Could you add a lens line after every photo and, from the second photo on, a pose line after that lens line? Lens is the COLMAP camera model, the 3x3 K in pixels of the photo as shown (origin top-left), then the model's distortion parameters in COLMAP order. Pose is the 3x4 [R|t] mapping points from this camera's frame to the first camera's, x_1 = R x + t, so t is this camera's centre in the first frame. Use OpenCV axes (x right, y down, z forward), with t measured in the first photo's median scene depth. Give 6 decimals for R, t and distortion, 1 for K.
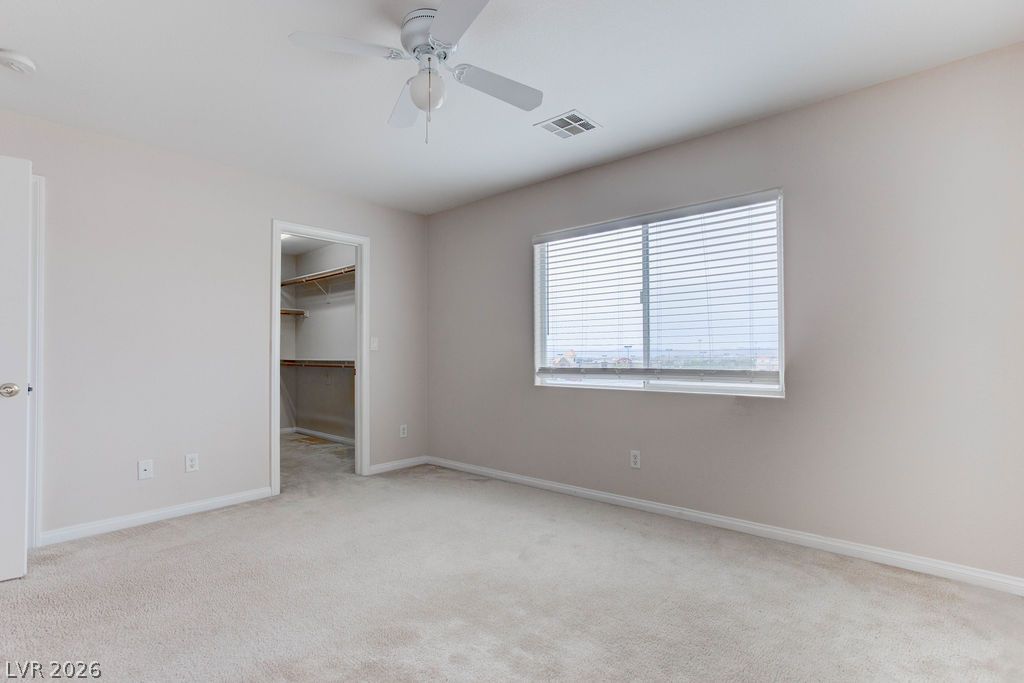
lens RADIAL K [[495.7, 0, 516.8], [0, 495.7, 348.6], [0, 0, 1]] dist [-0.044045, 0.021301]
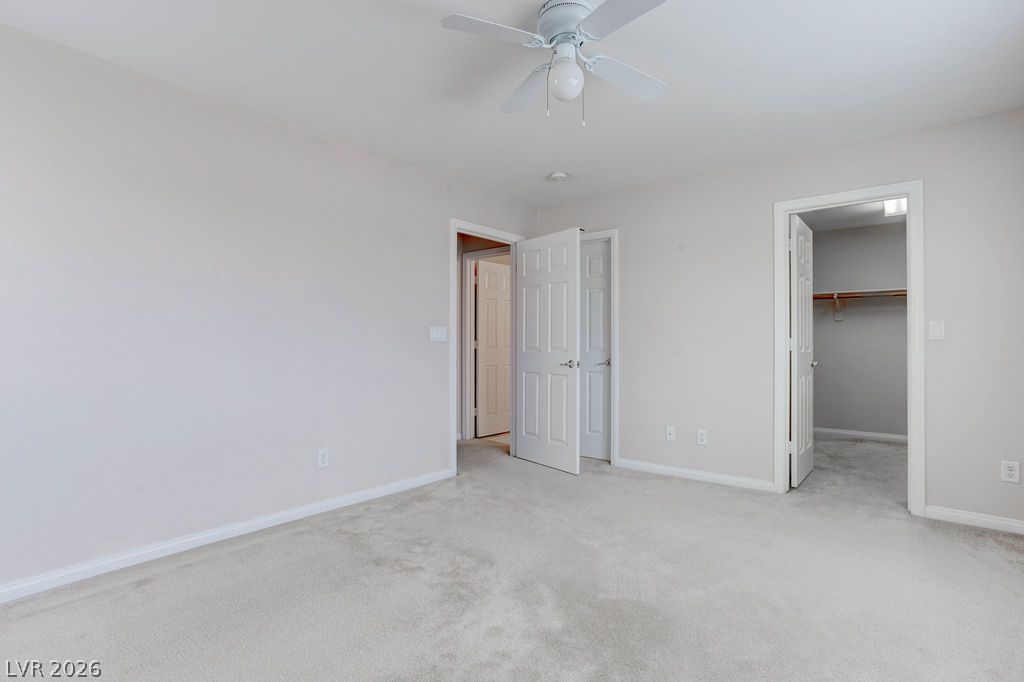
lens RADIAL K [[495.7, 0, 513.4], [0, 495.7, 335.0], [0, 0, 1]] dist [-0.044045, 0.021301]
pose [[0.022738, -0.009504, -0.999696, 0.480802], [0.011668, 0.999889, -0.009240, -0.003831], [0.999673, -0.011454, 0.022846, 0.509540]]
